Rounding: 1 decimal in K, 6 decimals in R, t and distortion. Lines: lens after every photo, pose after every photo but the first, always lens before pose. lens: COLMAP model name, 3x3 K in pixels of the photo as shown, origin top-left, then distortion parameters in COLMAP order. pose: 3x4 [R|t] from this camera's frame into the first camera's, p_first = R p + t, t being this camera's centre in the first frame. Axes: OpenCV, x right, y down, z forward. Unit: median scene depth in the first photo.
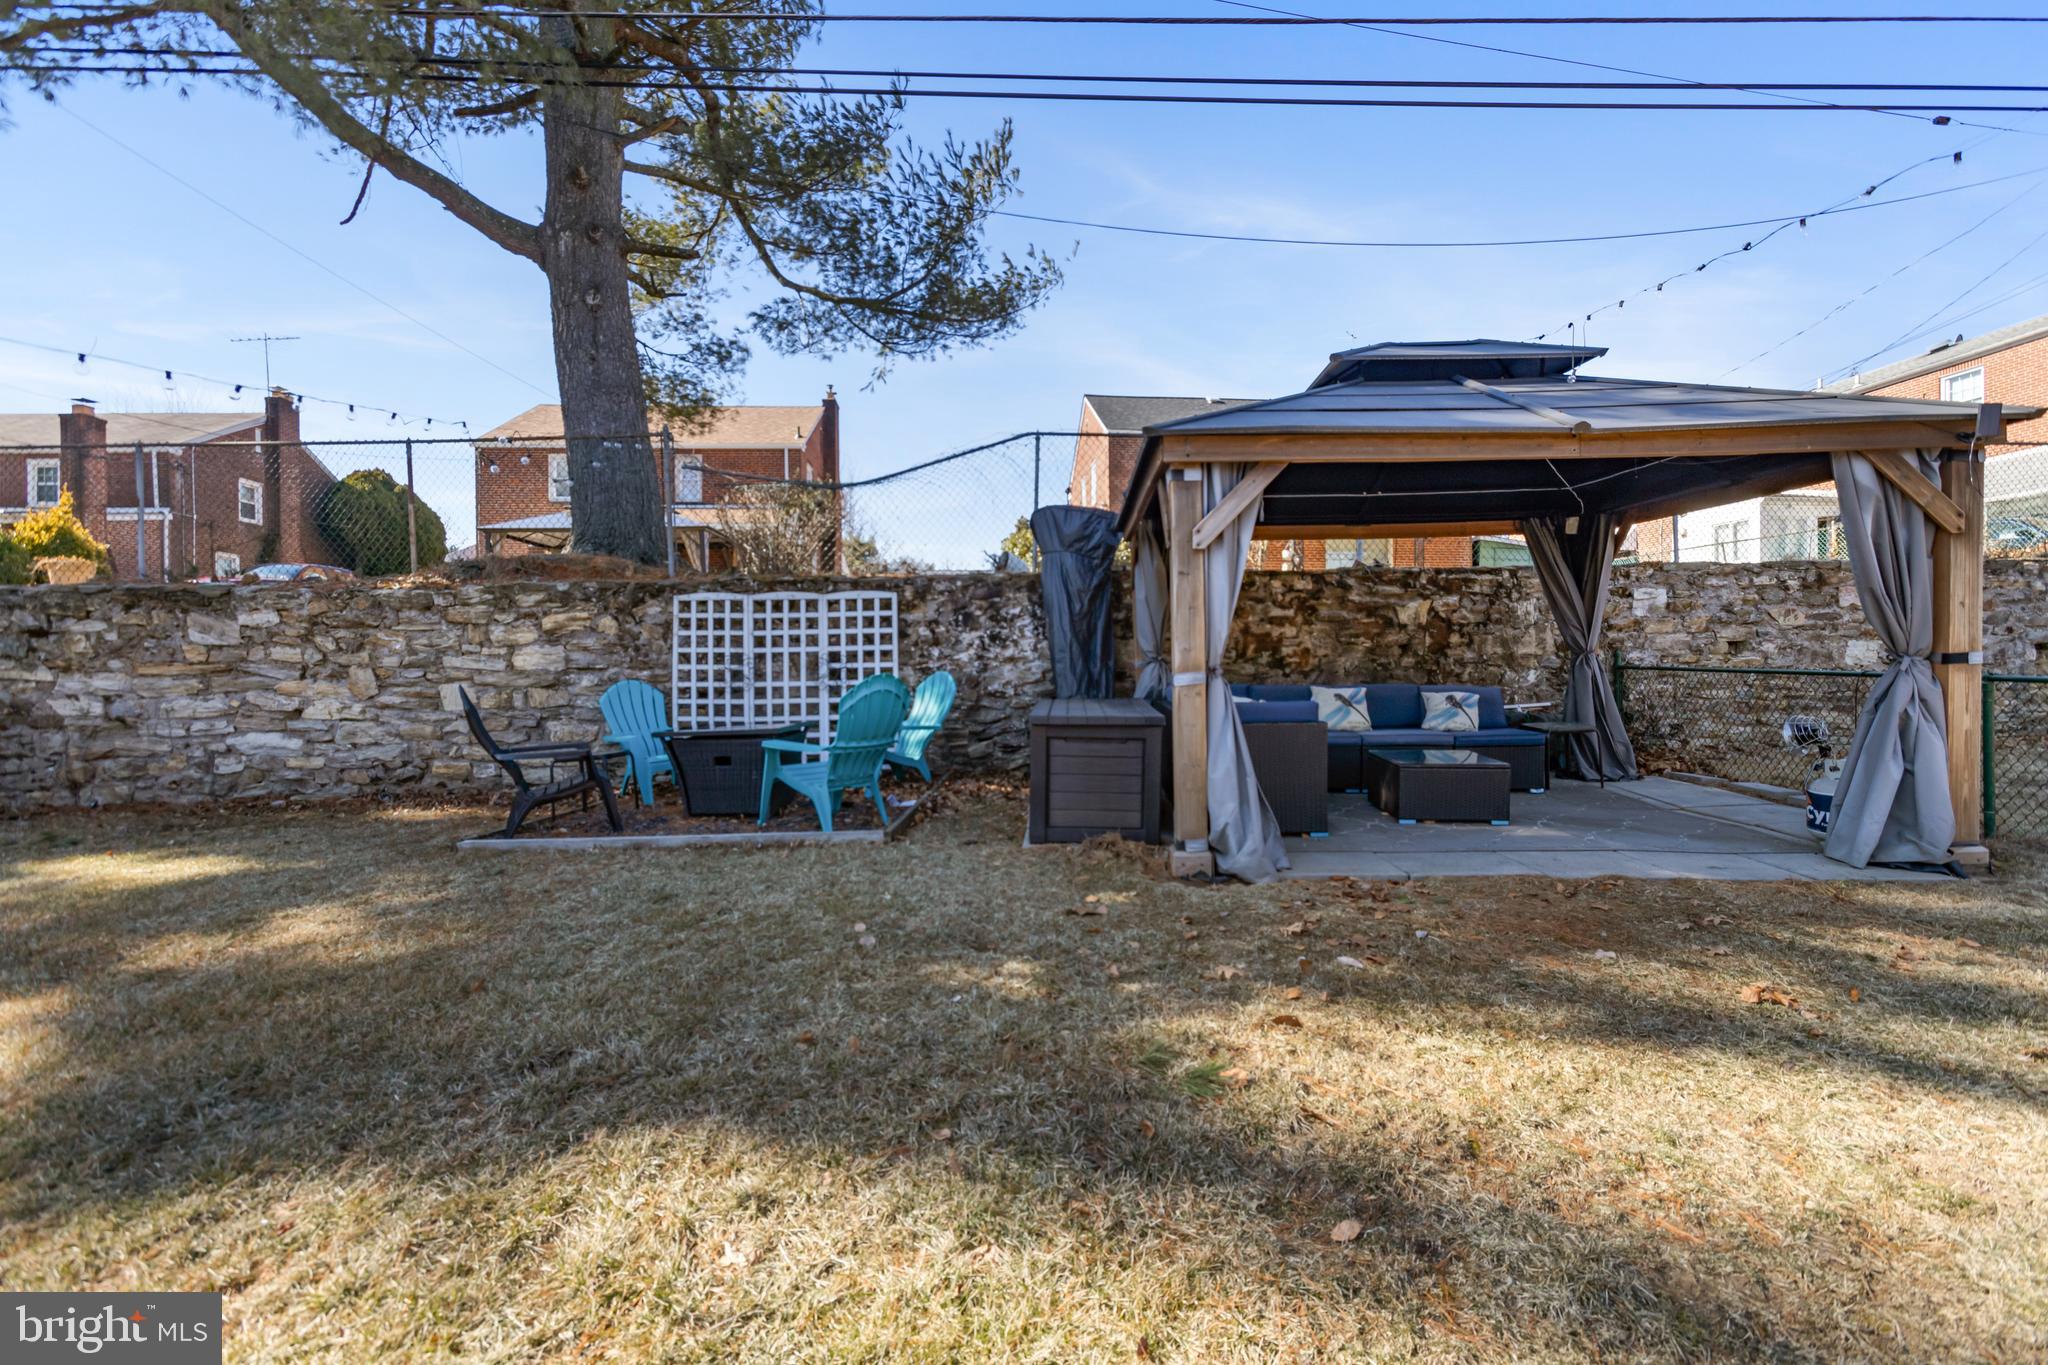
lens RADIAL K [[898.7, 0, 1028.0], [0, 898.7, 691.2], [0, 0, 1]] dist [-0.004471, 0.001321]
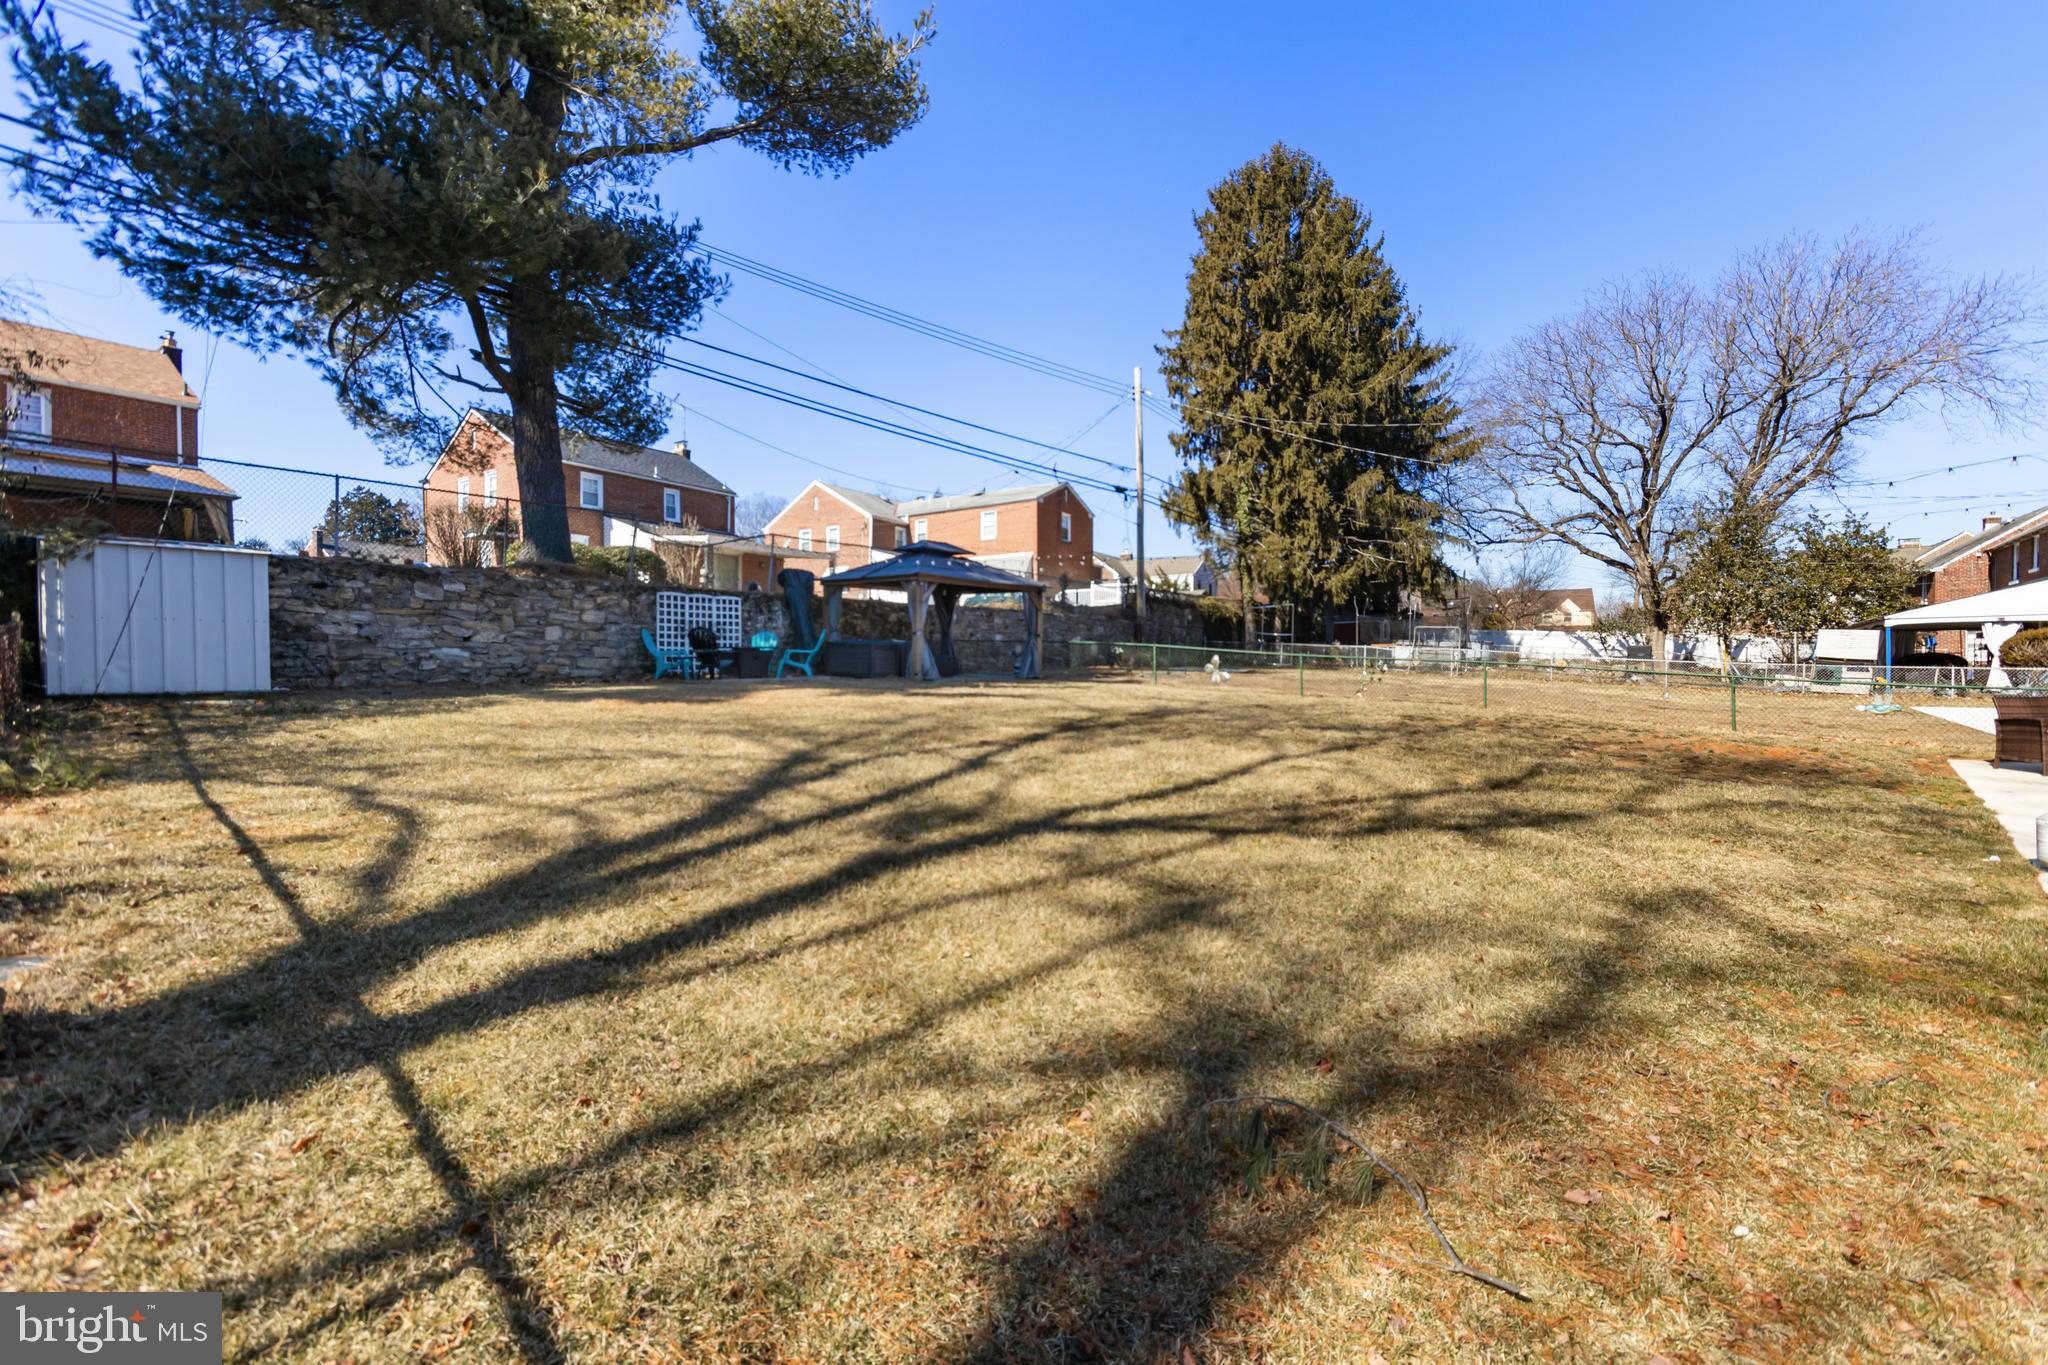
lens RADIAL K [[898.7, 0, 1031.8], [0, 898.7, 687.2], [0, 0, 1]] dist [-0.004471, 0.001321]
pose [[0.621105, -0.004258, 0.783716, -1.563424], [0.005243, 0.999985, 0.001278, 0.132643], [-0.783710, 0.003315, 0.621119, -1.124776]]
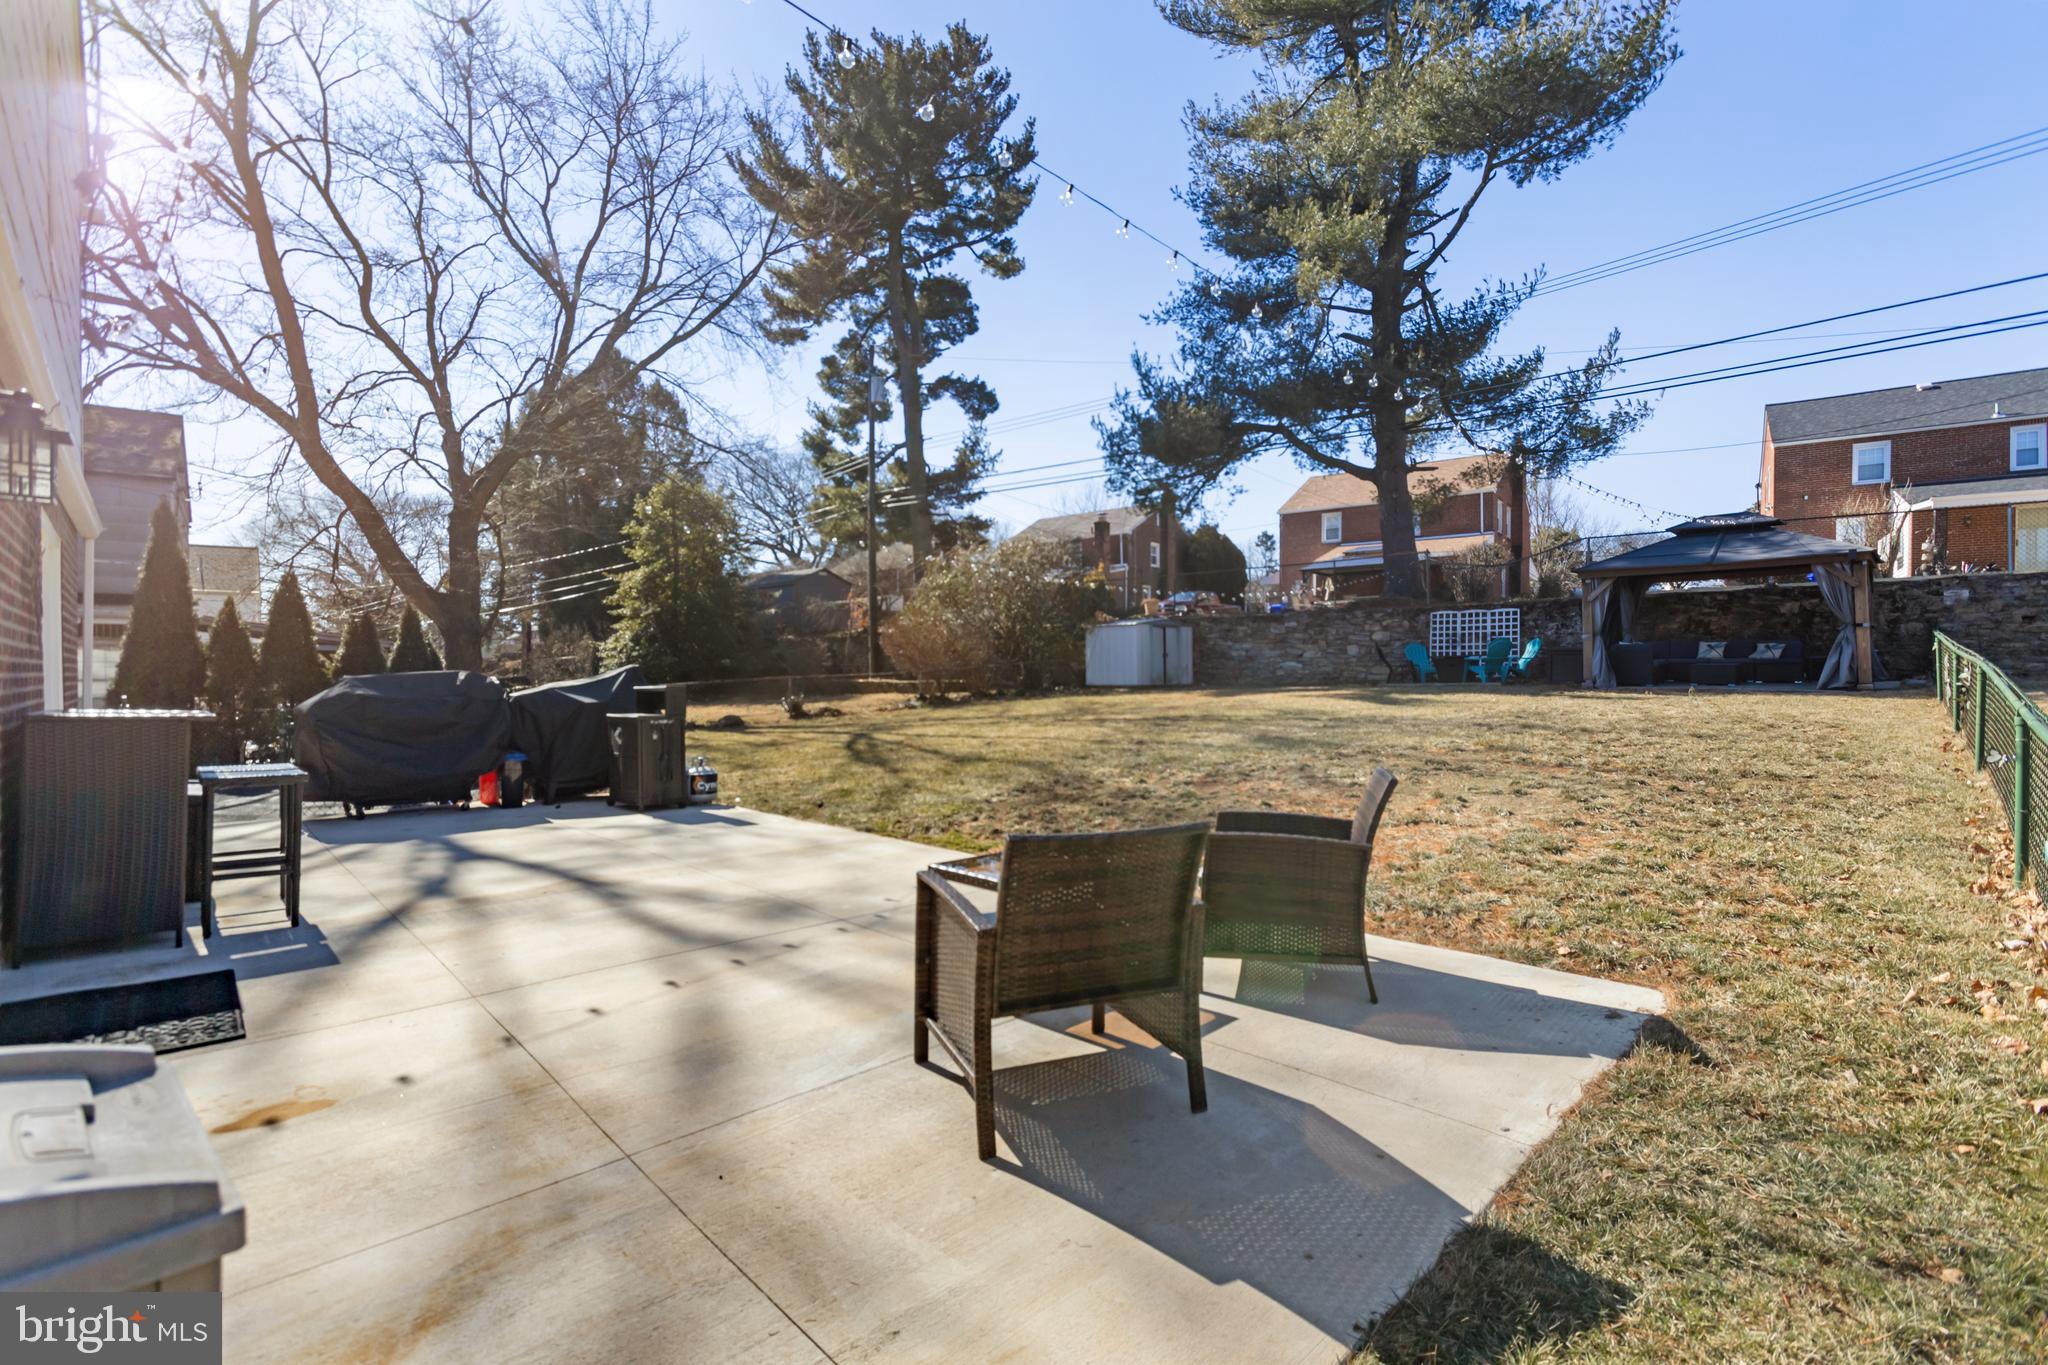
lens RADIAL K [[898.7, 0, 1030.7], [0, 898.7, 676.0], [0, 0, 1]] dist [-0.004471, 0.001321]
pose [[0.743074, 0.012939, -0.669084, 0.544032], [-0.015337, 0.999880, 0.002304, 0.101775], [0.669033, 0.008550, 0.743184, -1.877762]]
